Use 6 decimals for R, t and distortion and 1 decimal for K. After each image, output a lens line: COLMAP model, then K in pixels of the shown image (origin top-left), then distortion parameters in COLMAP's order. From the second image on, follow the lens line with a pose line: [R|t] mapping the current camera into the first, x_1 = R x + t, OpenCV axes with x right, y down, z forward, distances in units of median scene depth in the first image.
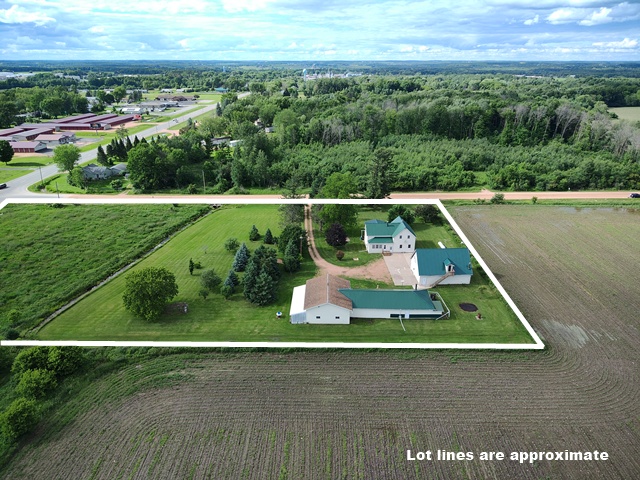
lens RADIAL K [[434.9, 0, 320.0], [0, 434.9, 240.0], [0, 0, 1]] dist [0.020501, -0.007536]
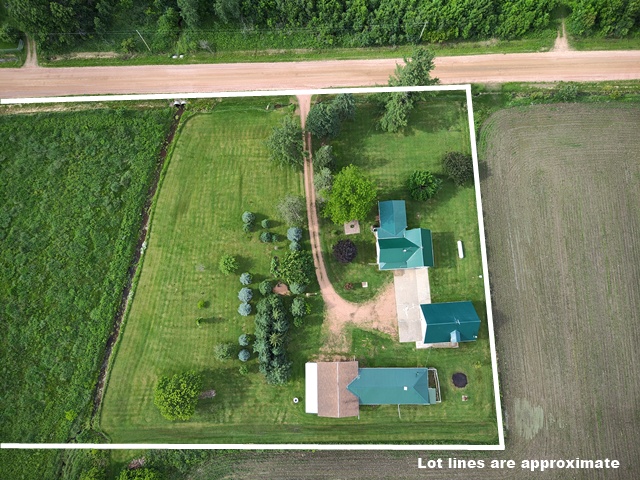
lens RADIAL K [[434.9, 0, 320.0], [0, 434.9, 240.0], [0, 0, 1]] dist [0.020501, -0.007536]
pose [[0.999518, -0.026969, 0.015388, -0.020107], [0.000712, 0.515341, 0.856985, -0.596603], [-0.031042, -0.856561, 0.515112, 0.430431]]
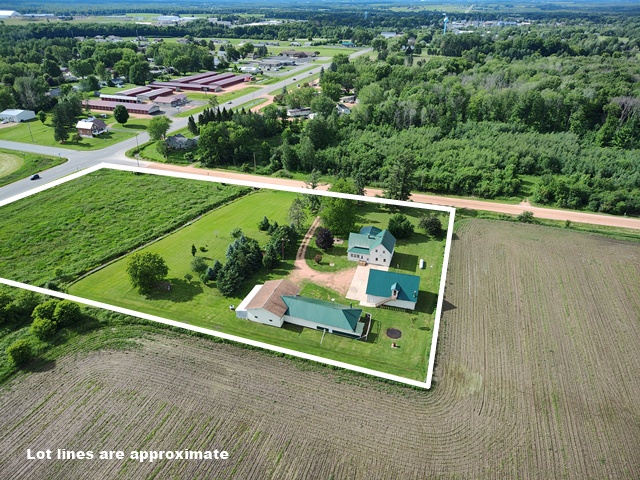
lens RADIAL K [[434.9, 0, 320.0], [0, 434.9, 240.0], [0, 0, 1]] dist [0.020501, -0.007536]
pose [[0.949965, 0.153374, -0.272110, 0.249591], [-0.121762, 0.984064, 0.129581, -0.113487], [0.287648, -0.089964, 0.953501, -0.041096]]
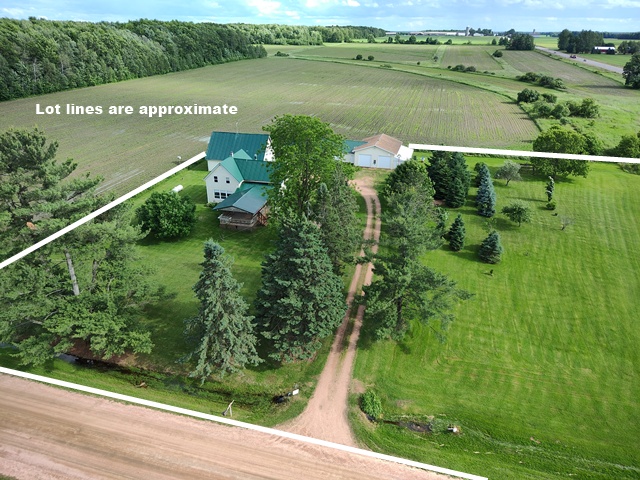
lens RADIAL K [[434.9, 0, 320.0], [0, 434.9, 240.0], [0, 0, 1]] dist [0.020501, -0.007536]
pose [[-0.967359, -0.120179, 0.223098, -0.064359], [0.085858, 0.672879, 0.734753, -0.304538], [-0.238420, 0.729925, -0.640598, 1.093631]]
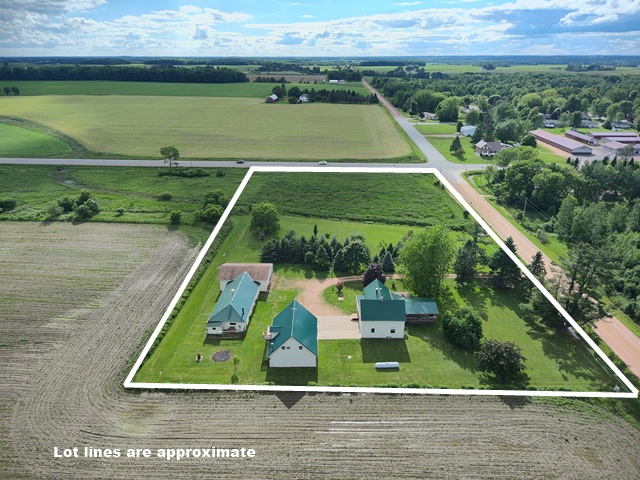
lens RADIAL K [[434.9, 0, 320.0], [0, 434.9, 240.0], [0, 0, 1]] dist [0.020501, -0.007536]
pose [[-0.027482, 0.388825, -0.920902, 0.636809], [-0.380602, 0.847791, 0.369314, -0.276759], [0.924330, 0.360647, 0.124689, 0.578542]]
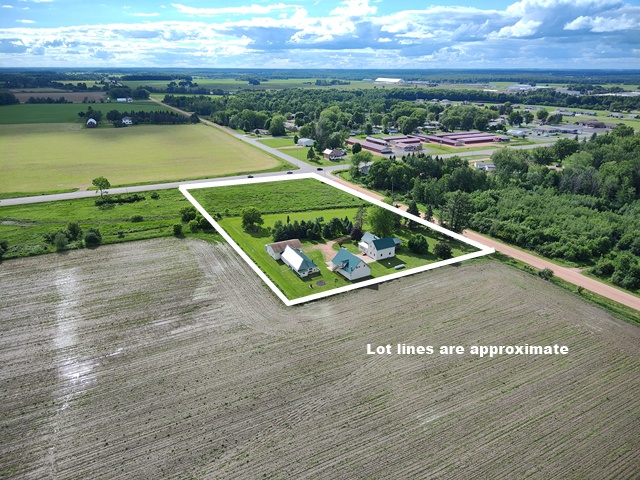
lens RADIAL K [[434.9, 0, 320.0], [0, 434.9, 240.0], [0, 0, 1]] dist [0.020501, -0.007536]
pose [[0.472783, 0.325121, -0.819007, 0.945253], [-0.339236, 0.924963, 0.171353, -0.159497], [0.813262, 0.196824, 0.547599, 0.045260]]
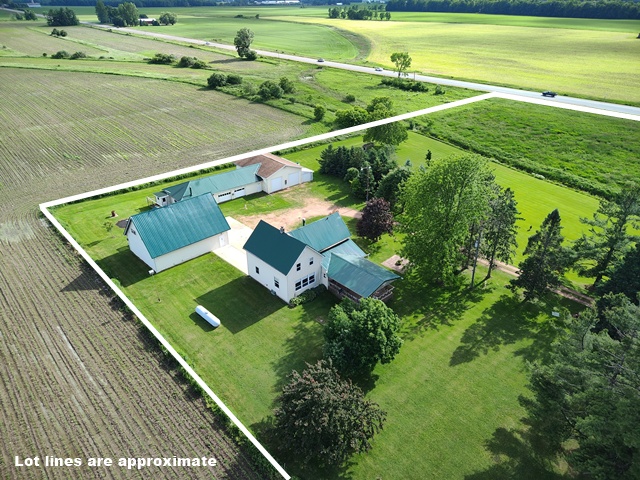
lens RADIAL K [[434.9, 0, 320.0], [0, 434.9, 240.0], [0, 0, 1]] dist [0.020501, -0.007536]
pose [[-0.748745, 0.318144, -0.581519, 0.322879], [-0.254549, 0.672022, 0.695407, -0.276925], [0.612034, 0.668708, -0.422190, 0.923260]]
